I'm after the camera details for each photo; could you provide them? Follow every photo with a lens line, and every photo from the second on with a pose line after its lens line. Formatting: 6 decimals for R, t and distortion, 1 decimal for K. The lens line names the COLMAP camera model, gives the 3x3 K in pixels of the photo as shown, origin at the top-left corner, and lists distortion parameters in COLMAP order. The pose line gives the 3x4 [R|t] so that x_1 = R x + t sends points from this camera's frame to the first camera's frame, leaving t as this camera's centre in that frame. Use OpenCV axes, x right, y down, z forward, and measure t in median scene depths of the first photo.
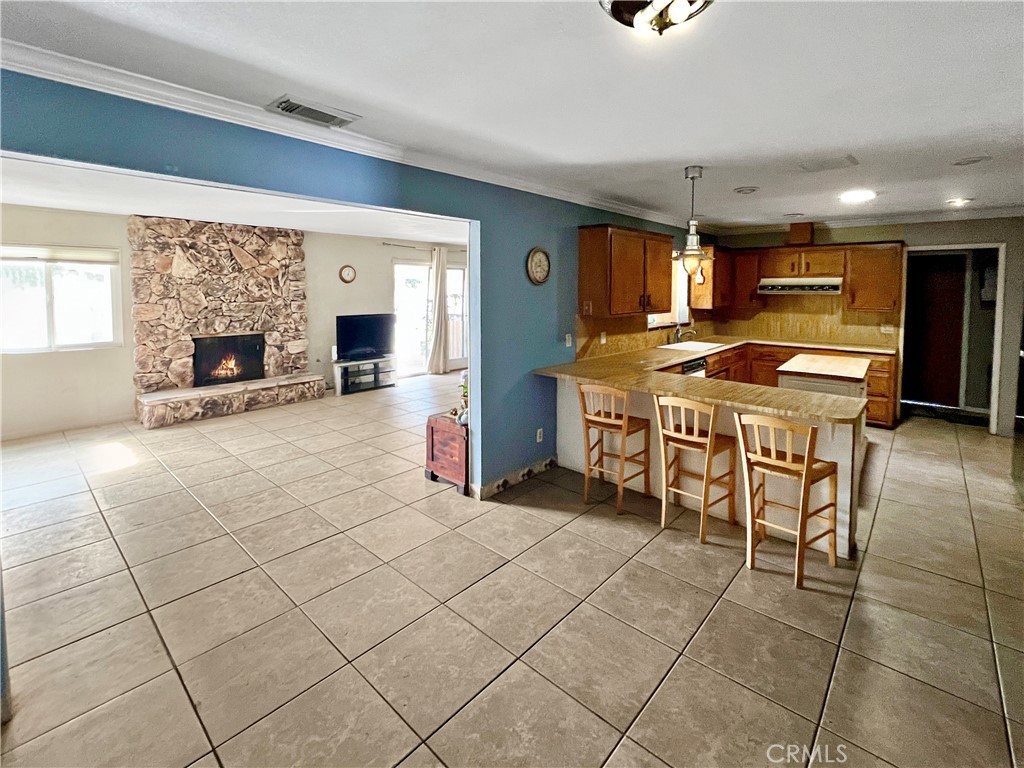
lens RADIAL K [[457.8, 0, 512.0], [0, 457.8, 384.0], [0, 0, 1]] dist [-0.002042, -0.000367]
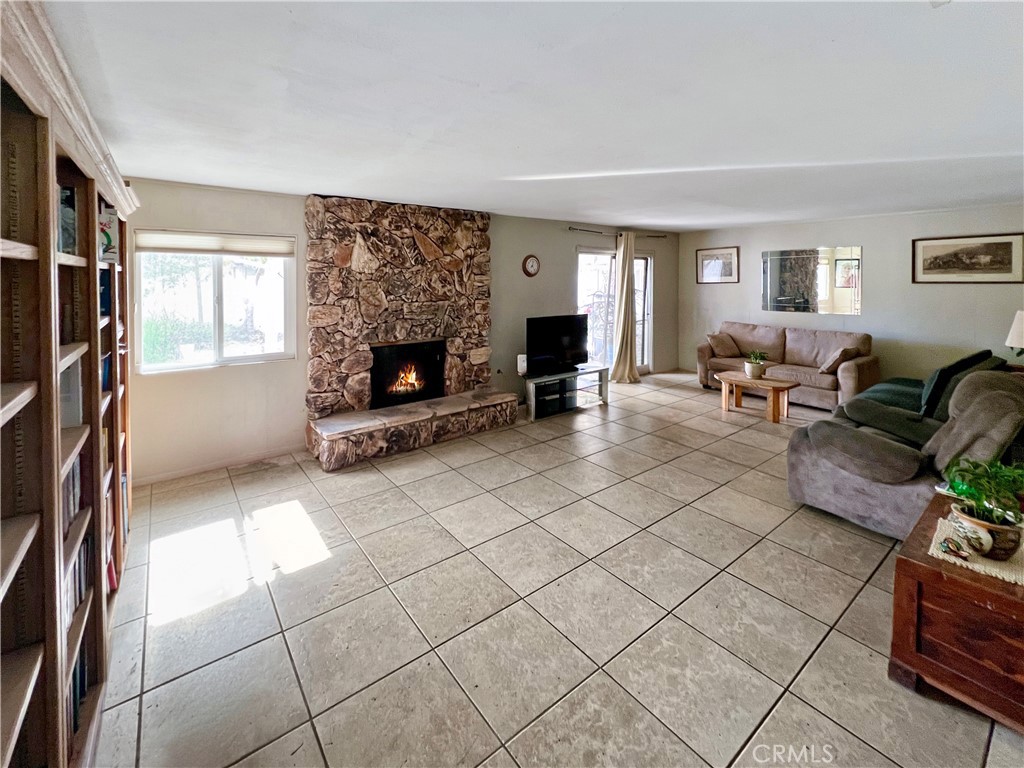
lens RADIAL K [[432.3, 0, 516.4], [0, 432.3, 365.0], [0, 0, 1]] dist [-0.000585, -0.000011]
pose [[0.986150, 0.027074, -0.163631, -0.310755], [-0.028265, 0.999588, -0.004955, -0.070392], [0.163429, 0.009511, 0.986509, 0.283672]]
